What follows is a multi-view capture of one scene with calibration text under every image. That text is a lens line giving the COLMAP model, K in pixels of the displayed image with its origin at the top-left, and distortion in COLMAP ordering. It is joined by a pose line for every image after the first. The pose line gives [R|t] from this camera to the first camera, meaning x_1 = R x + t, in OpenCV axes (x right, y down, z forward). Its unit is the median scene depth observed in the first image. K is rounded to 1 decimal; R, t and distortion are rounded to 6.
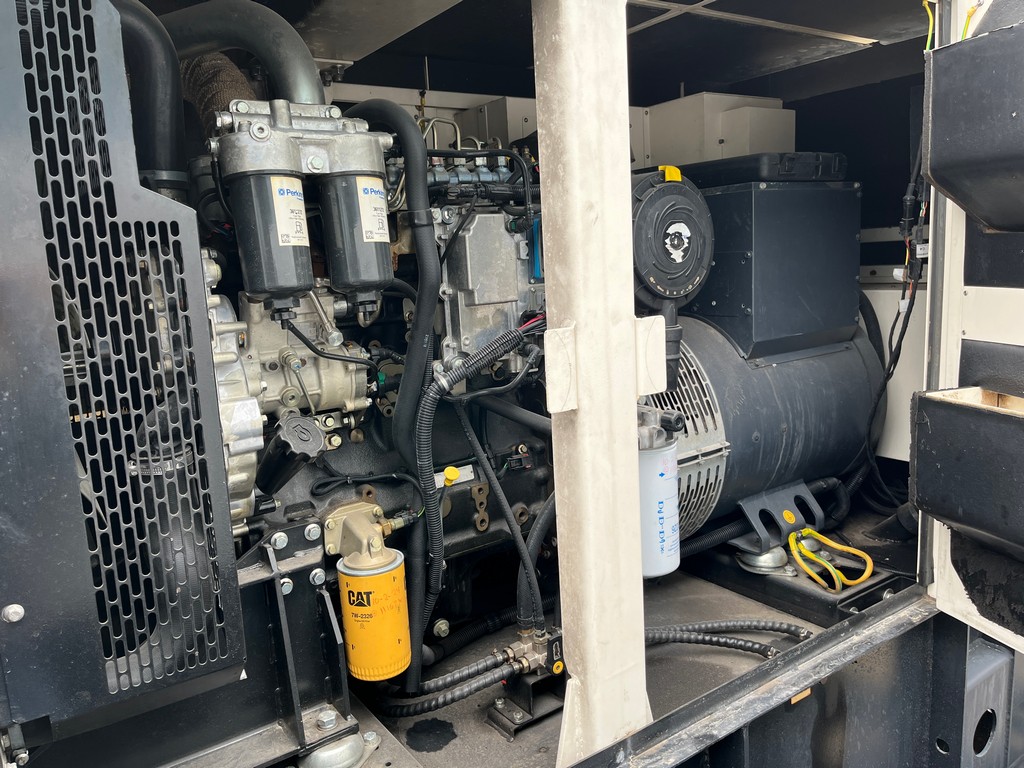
lens RADIAL K [[775.2, 0, 512.0], [0, 775.2, 384.0], [0, 0, 1]] dist [0.029071, -0.000919]
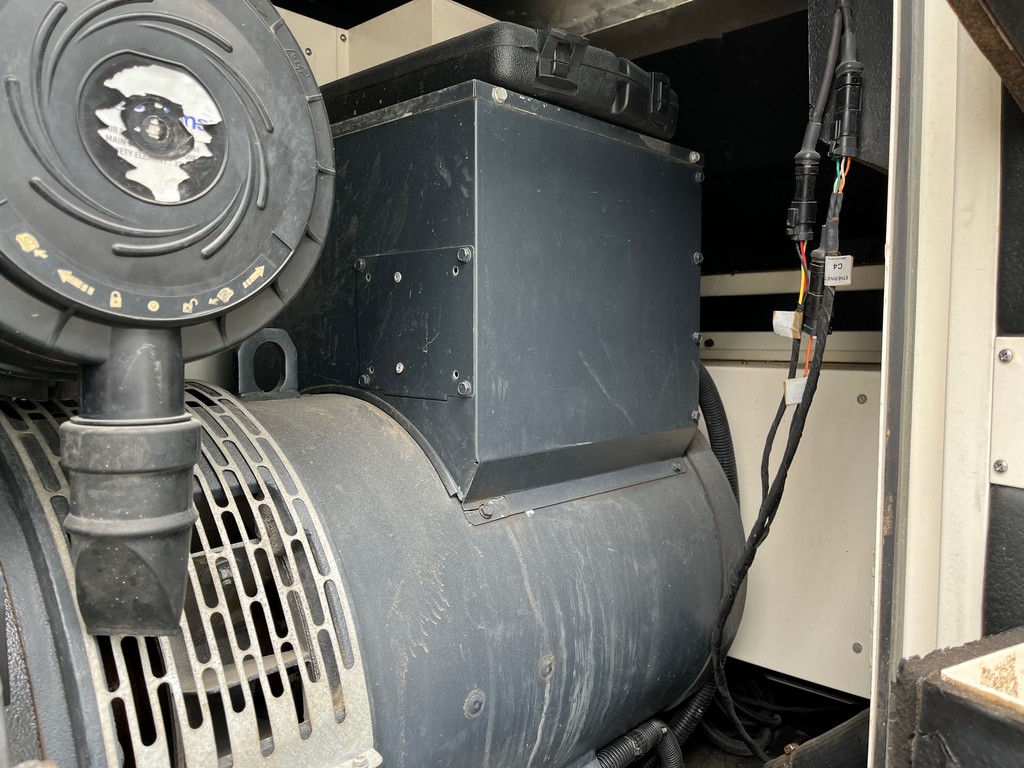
lens RADIAL K [[775.2, 0, 512.0], [0, 775.2, 384.0], [0, 0, 1]] dist [0.029071, -0.000919]
pose [[0.975980, 0.043143, 0.213547, 0.235442], [-0.019745, 0.993679, -0.110513, -0.049231], [-0.216965, 0.103642, 0.970662, 0.579917]]
